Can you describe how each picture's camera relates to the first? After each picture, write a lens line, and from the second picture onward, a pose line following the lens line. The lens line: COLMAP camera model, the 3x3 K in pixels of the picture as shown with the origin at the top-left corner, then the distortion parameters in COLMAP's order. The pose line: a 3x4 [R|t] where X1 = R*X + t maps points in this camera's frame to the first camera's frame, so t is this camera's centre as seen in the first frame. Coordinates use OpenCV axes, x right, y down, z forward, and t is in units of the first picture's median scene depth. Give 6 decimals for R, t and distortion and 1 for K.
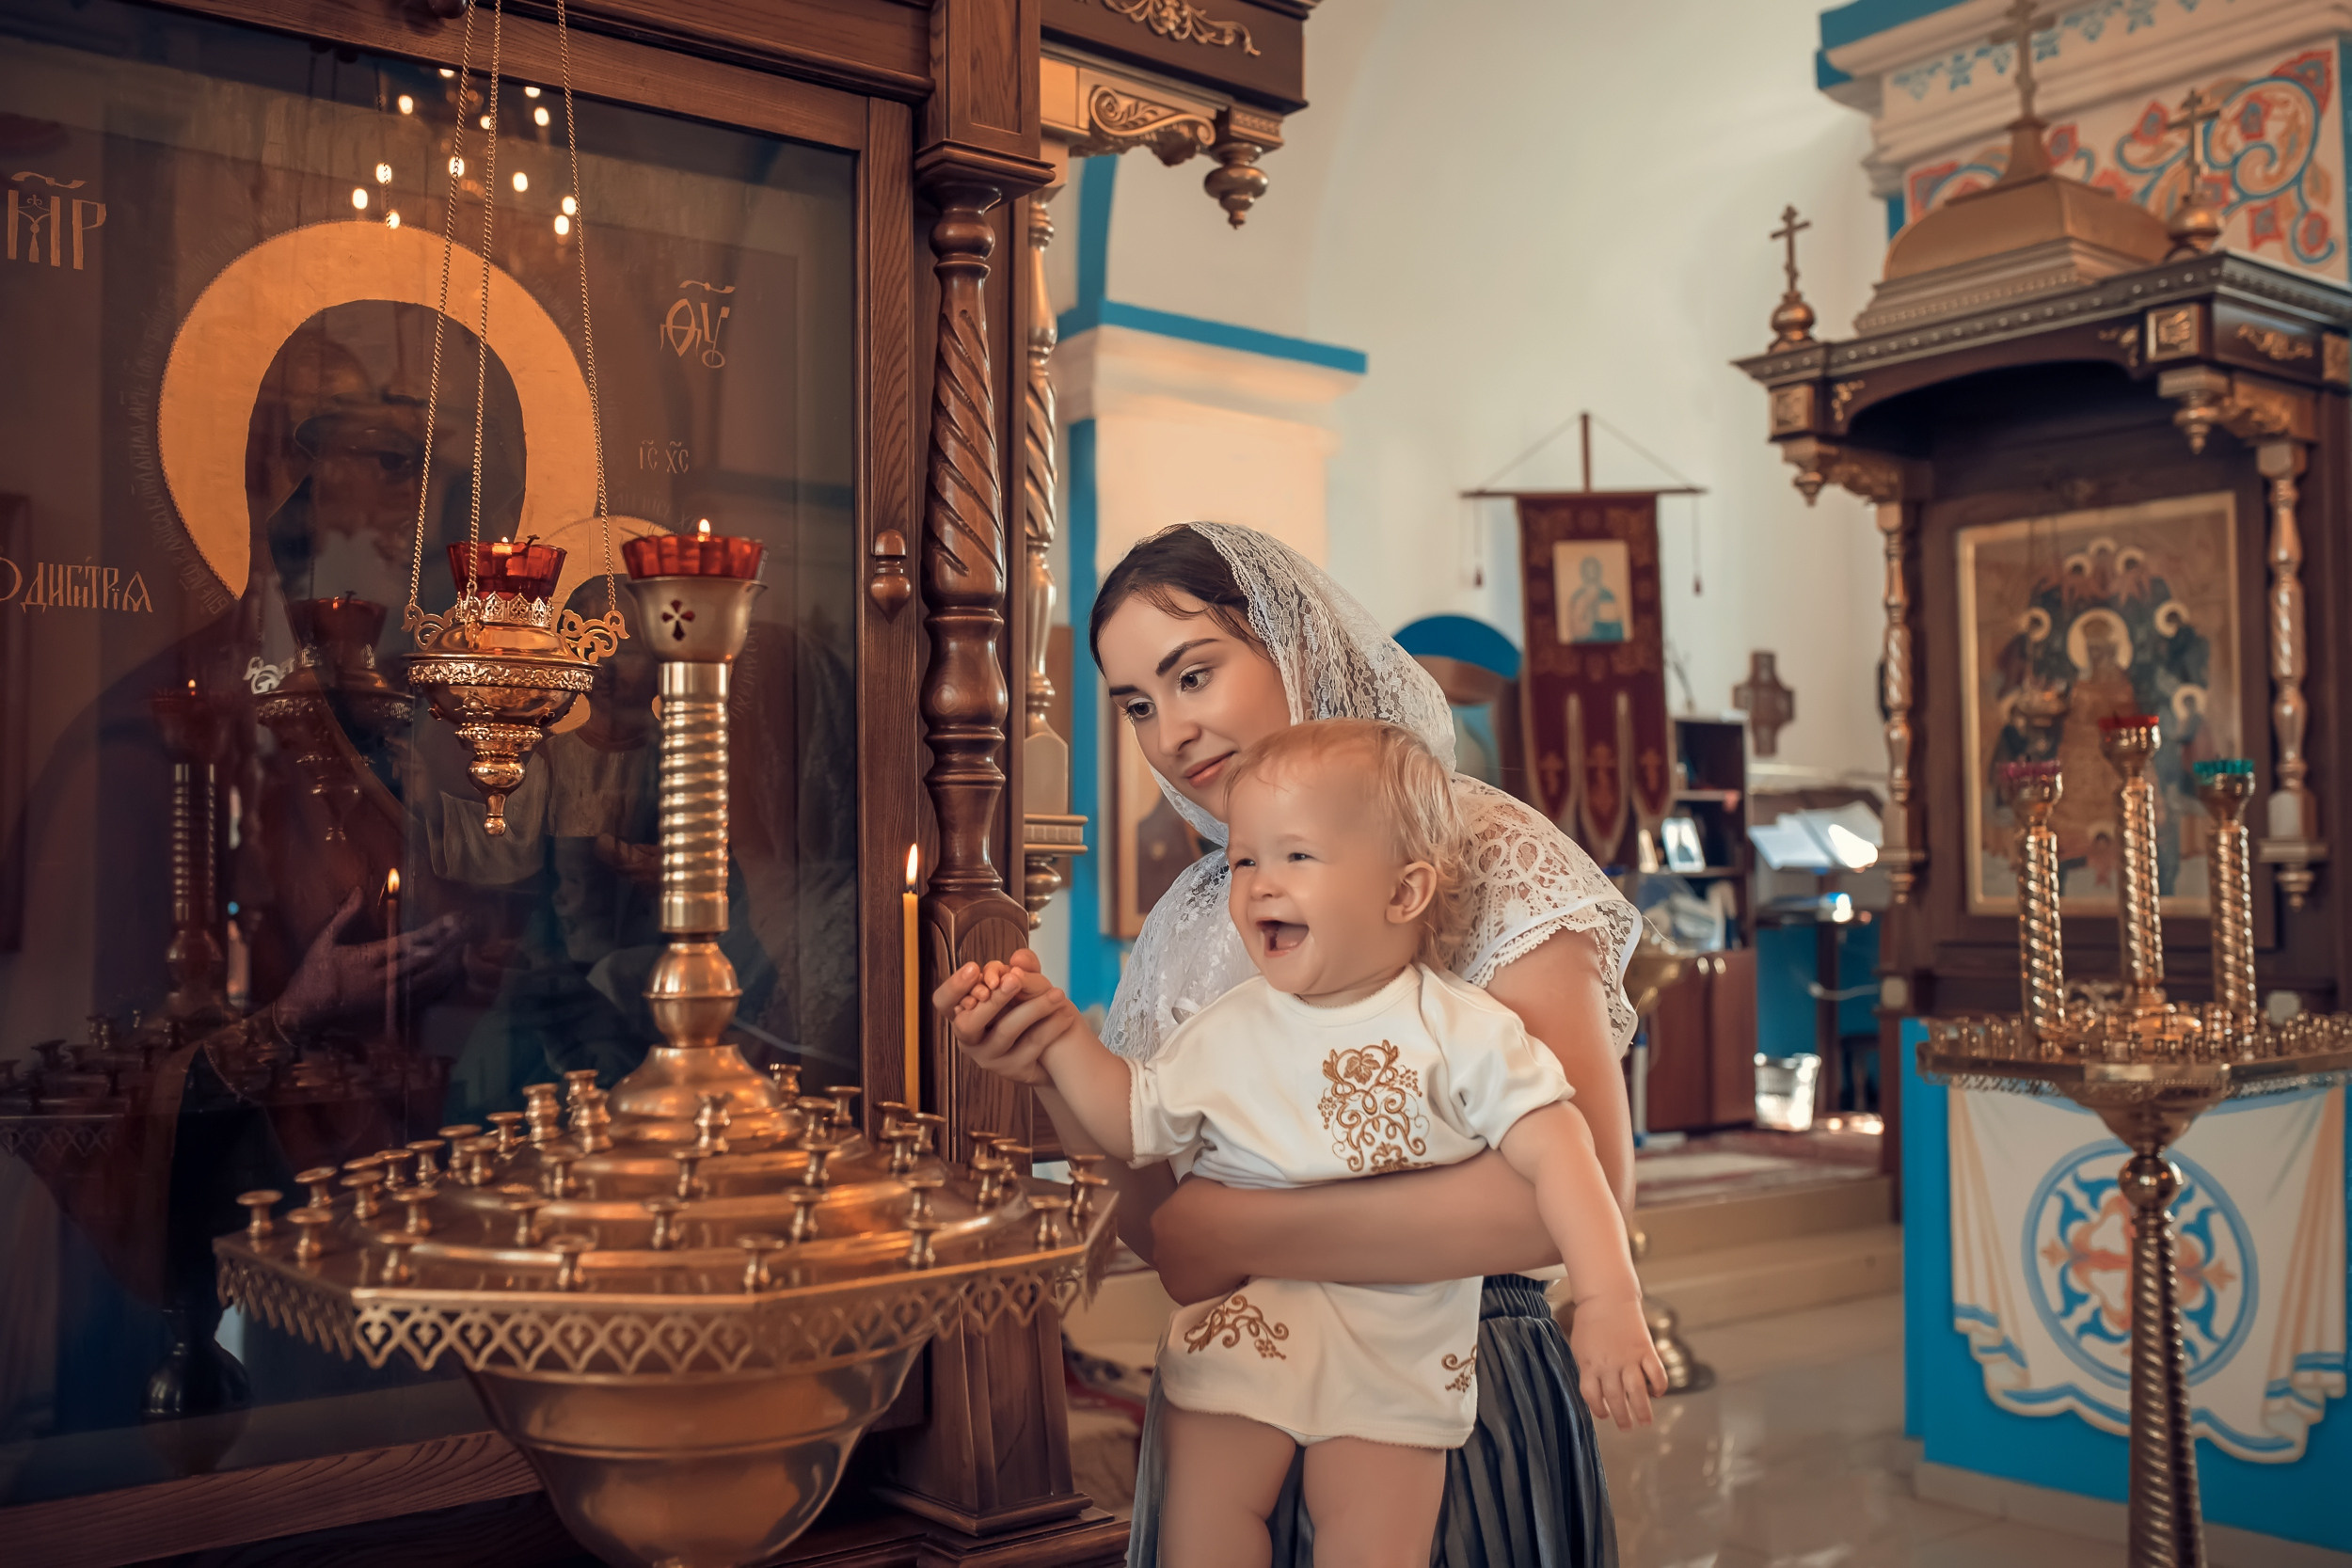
lens RADIAL K [[2253.6, 0, 1176.0], [0, 2253.6, 784.0], [0, 0, 1]] dist [-0.027600, -0.024656]
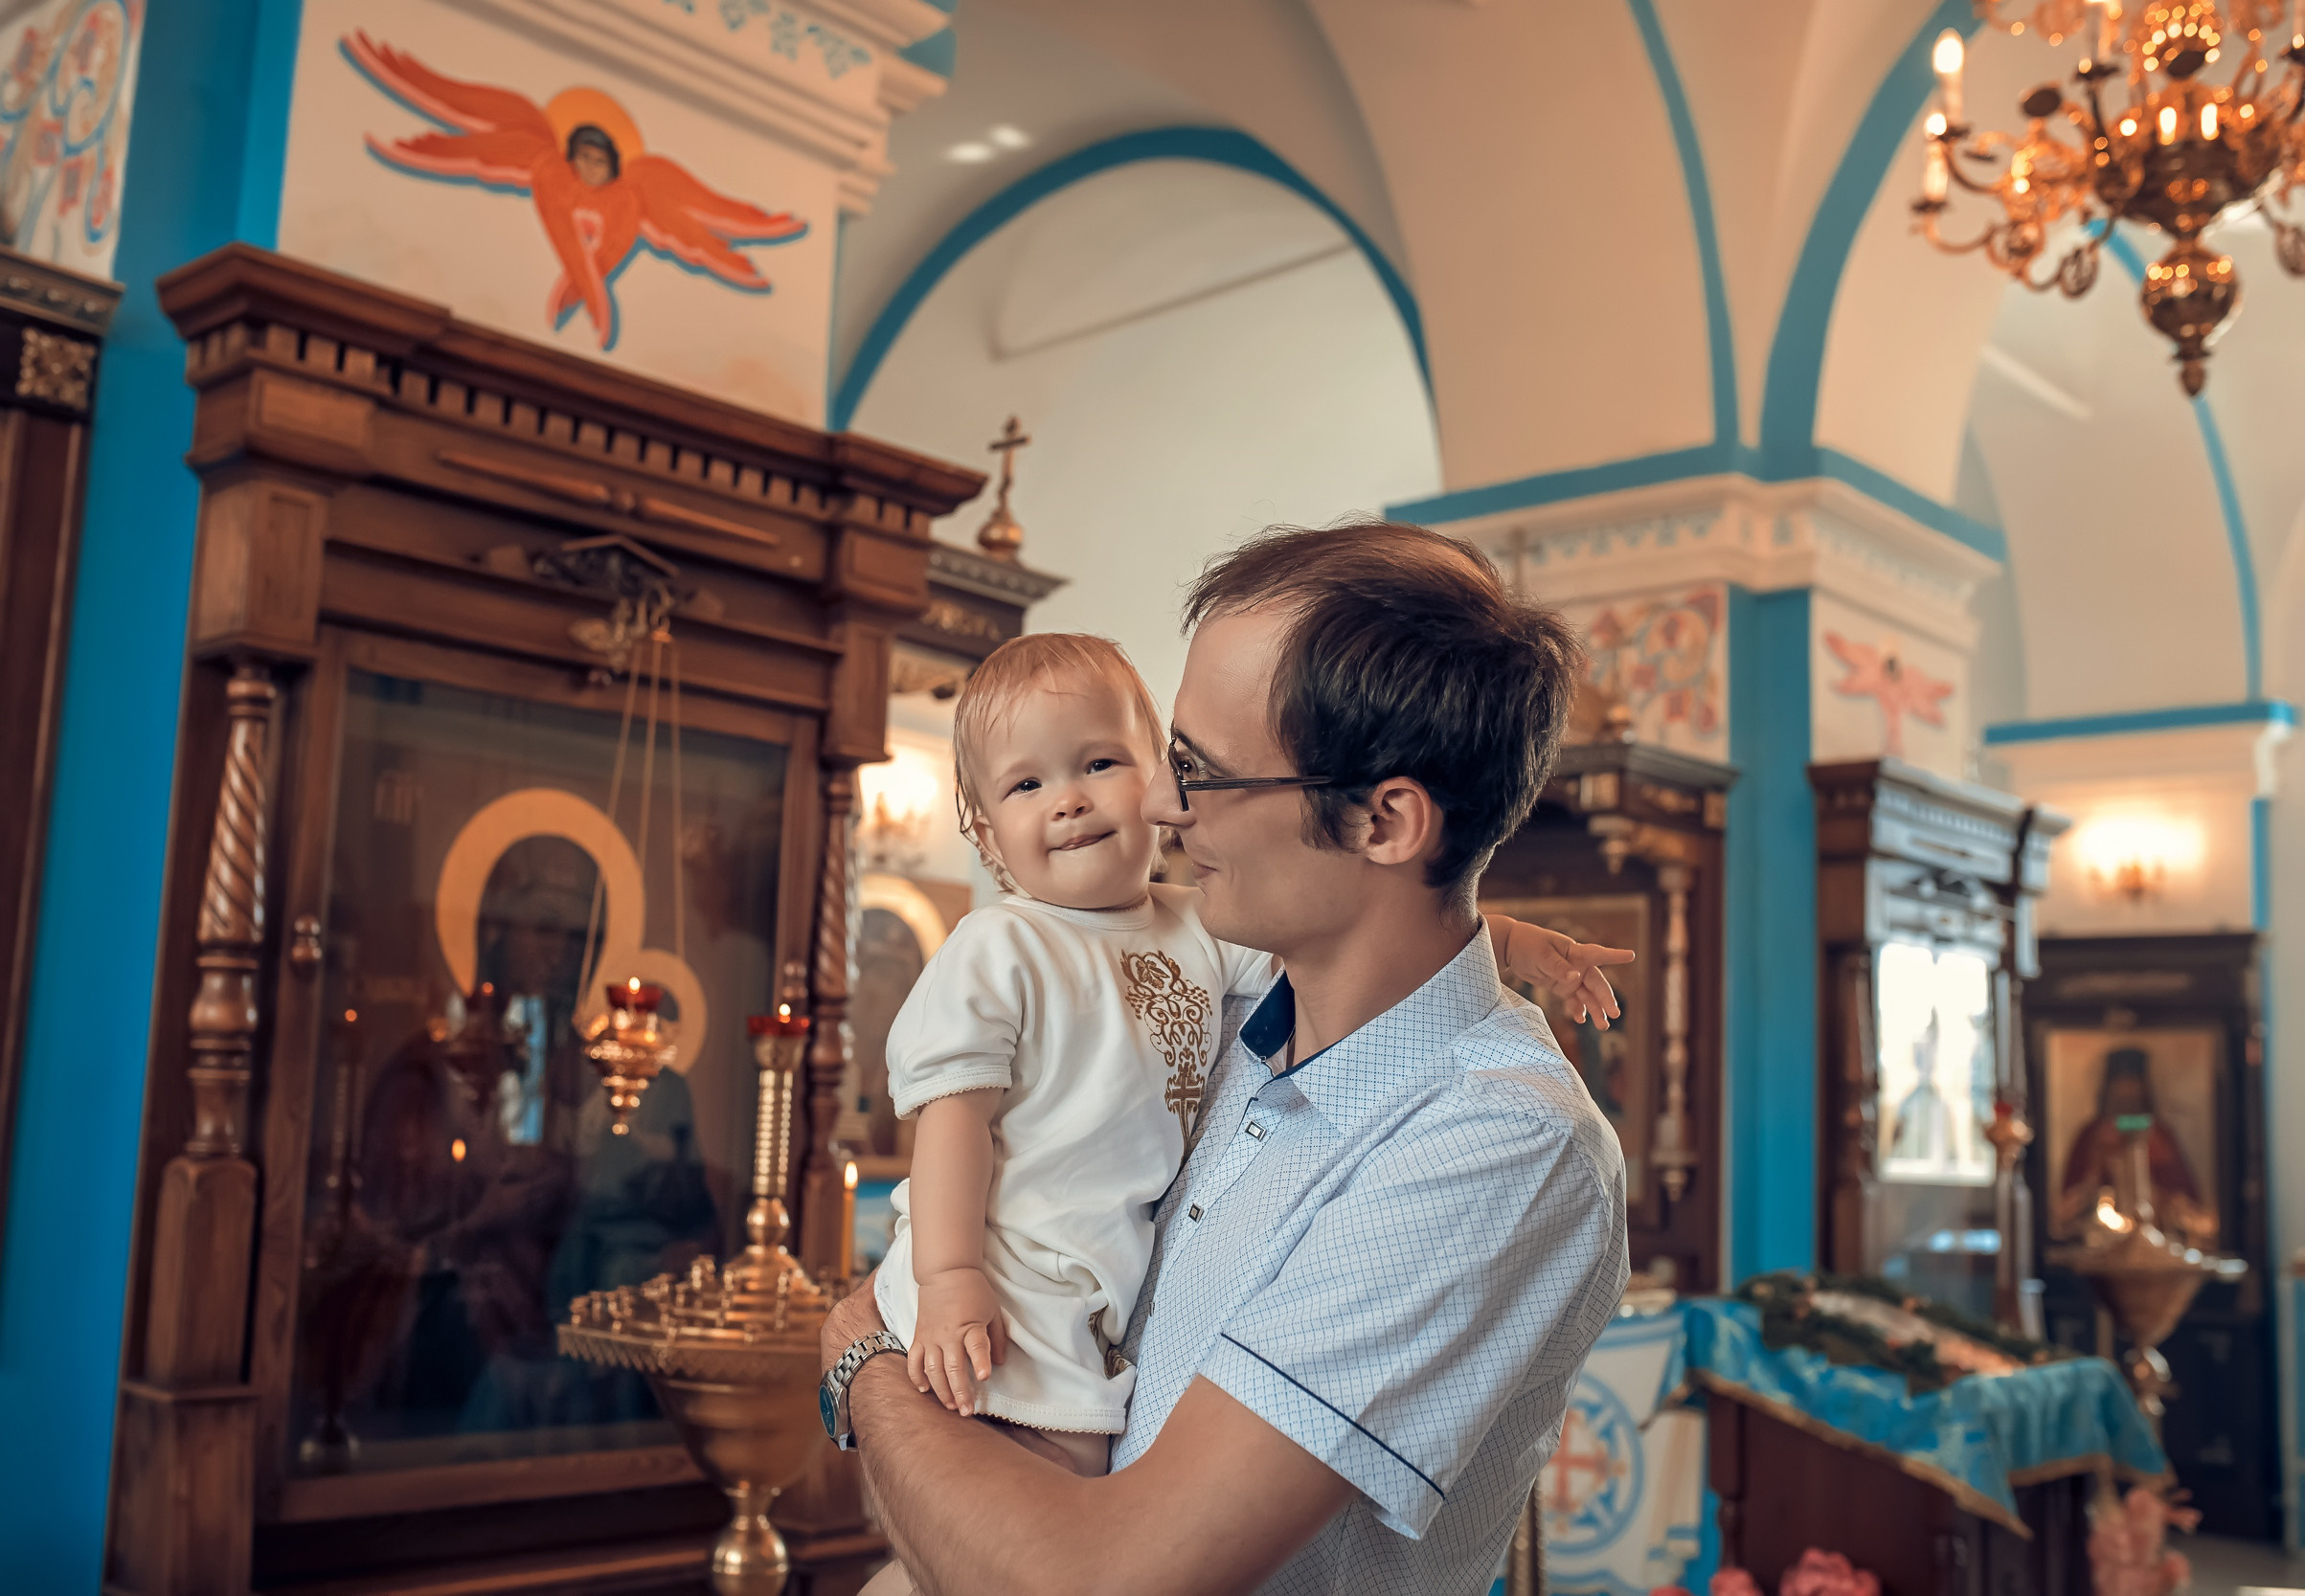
lens RADIAL K [[2362.7, 0, 1152.5], [0, 2362.7, 798.0], [0, 0, 1]] dist [-0.036958, -0.004379]
pose [[0.984825, 0.066667, 0.160232, -0.136760], [-0.051732, 0.994071, -0.095639, -0.067621], [-0.165658, 0.085899, 0.982435, -0.773615]]
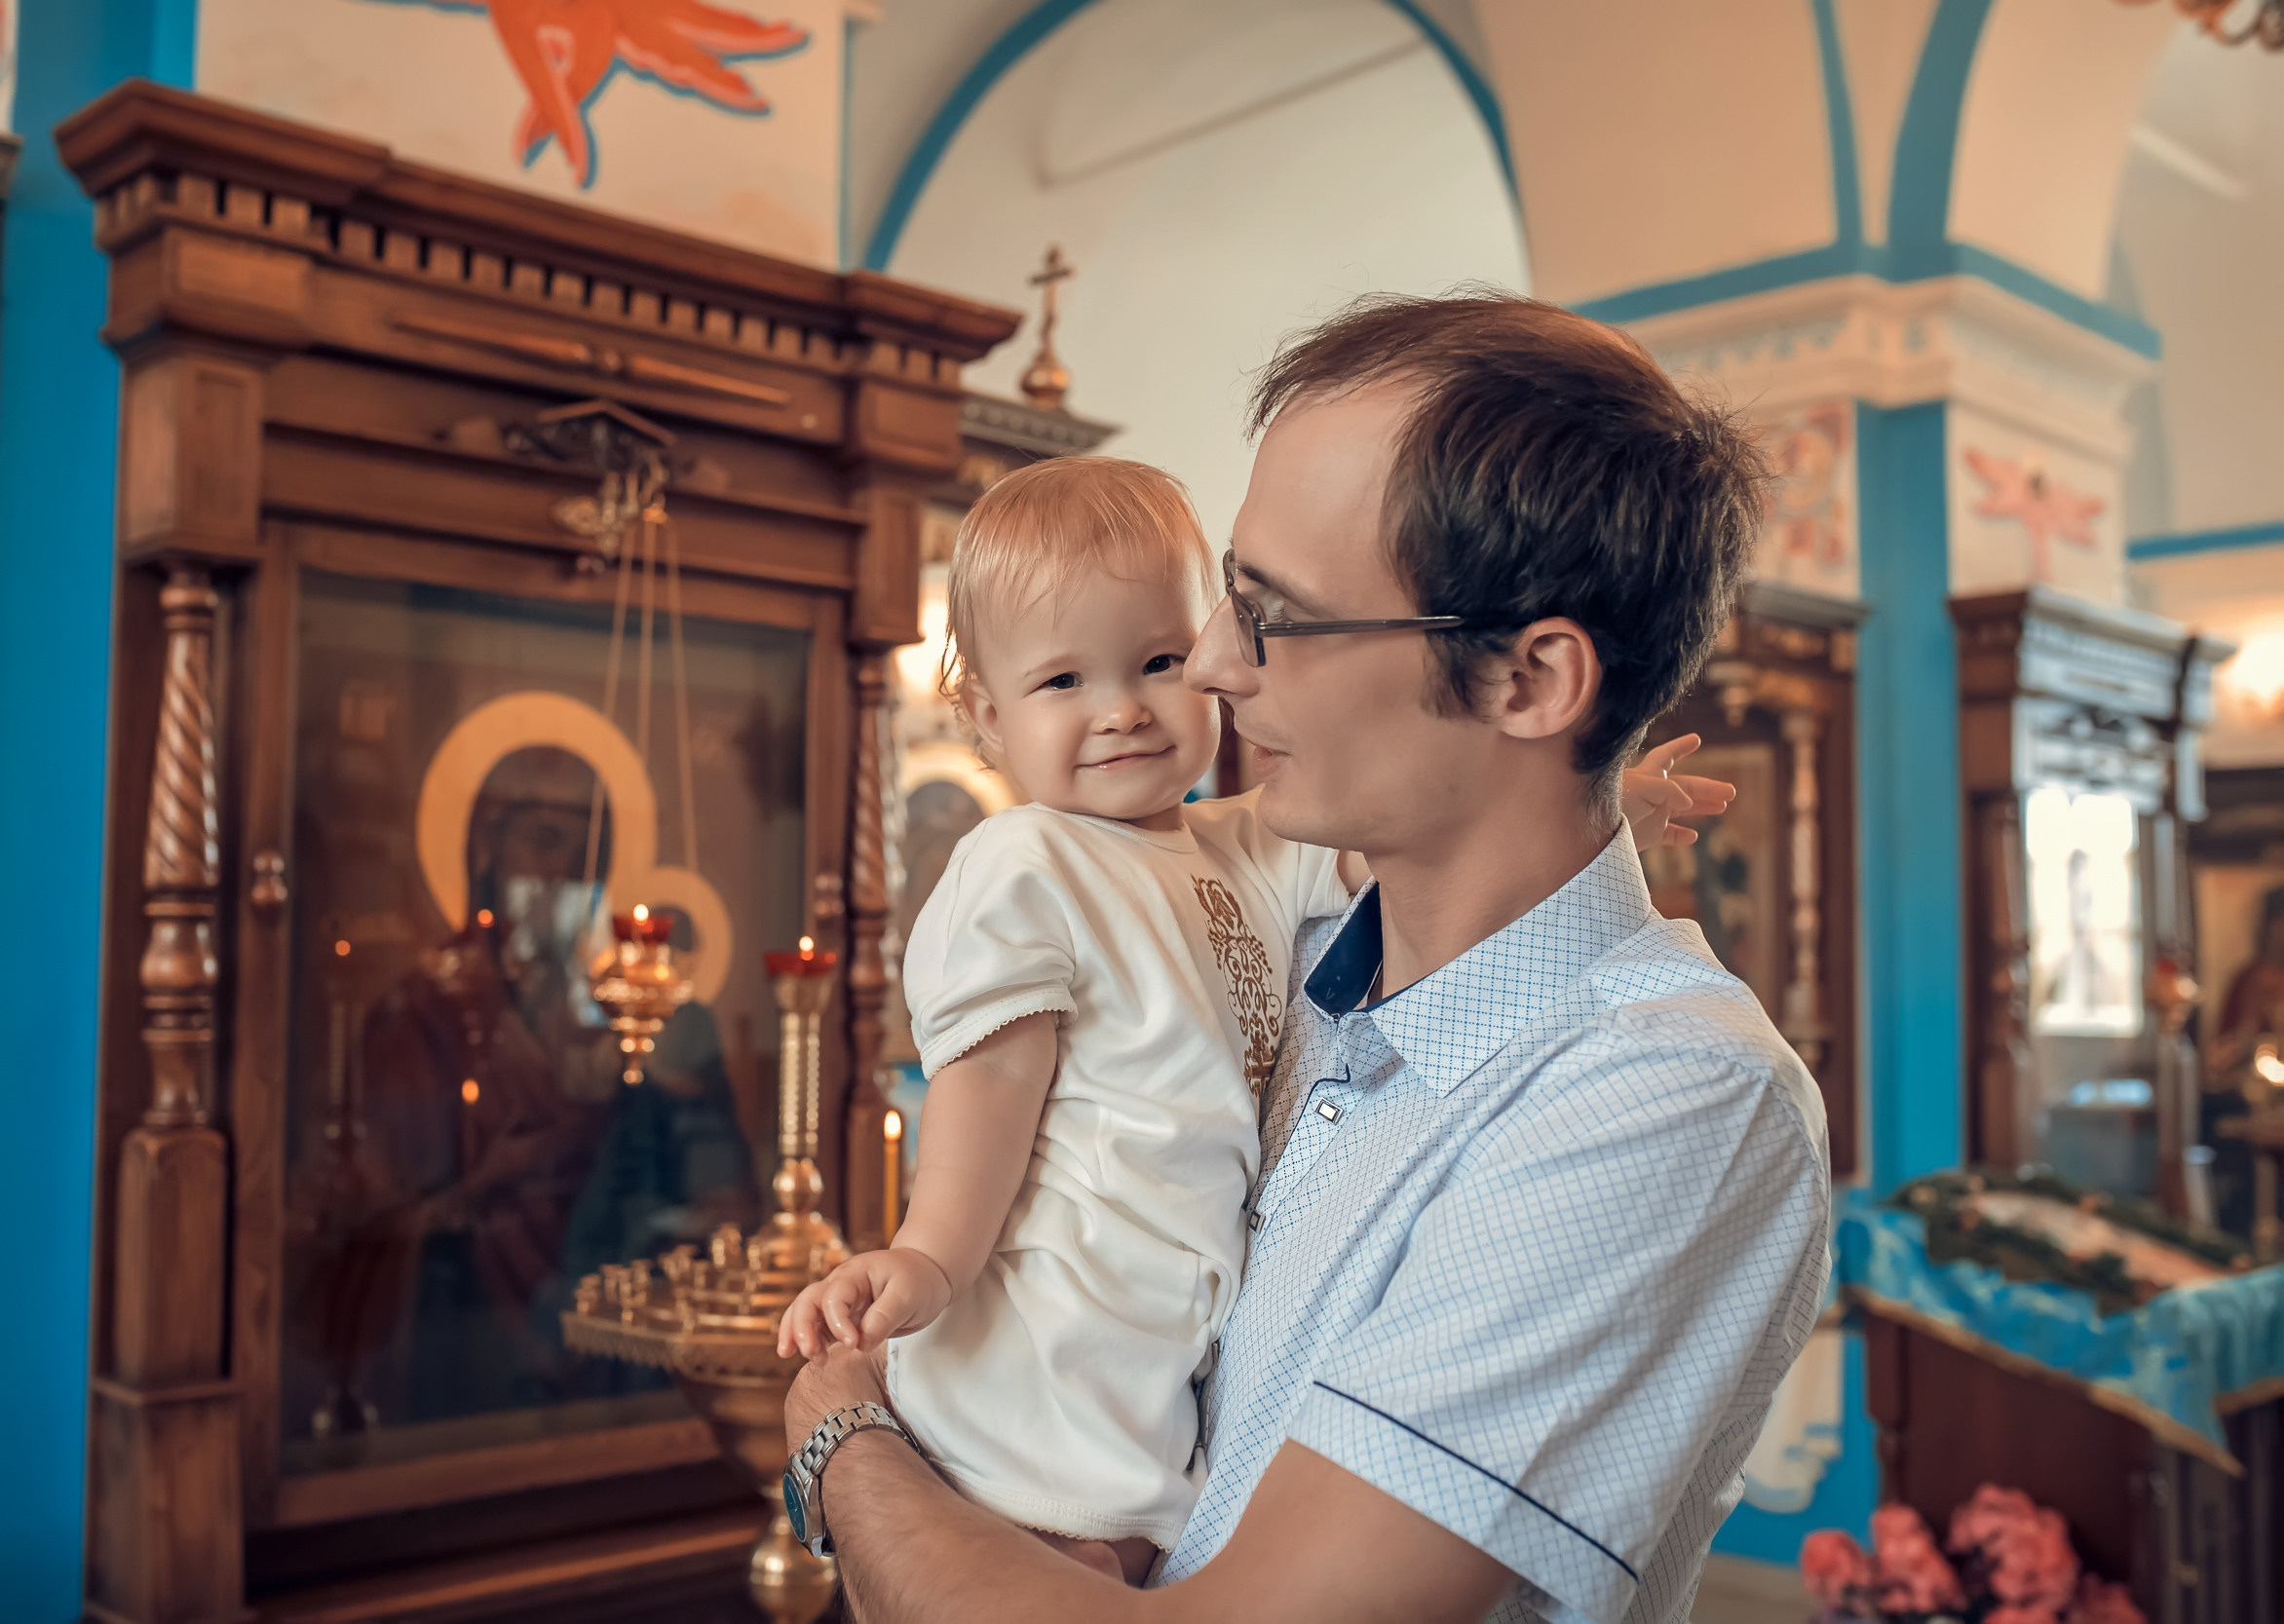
lens RADIAL K [[2399.2, 0, 1093.7], [0, 2399.2, 813.0], [0, 0, 1]] dist [-0.042820, 0.034480]
pose [[0.994033, 0.022757, 0.106677, -0.106924], [-0.020489, 0.999541, -0.022311, -0.106077], [-0.107136, 0.019992, 0.994043, -0.608186]]
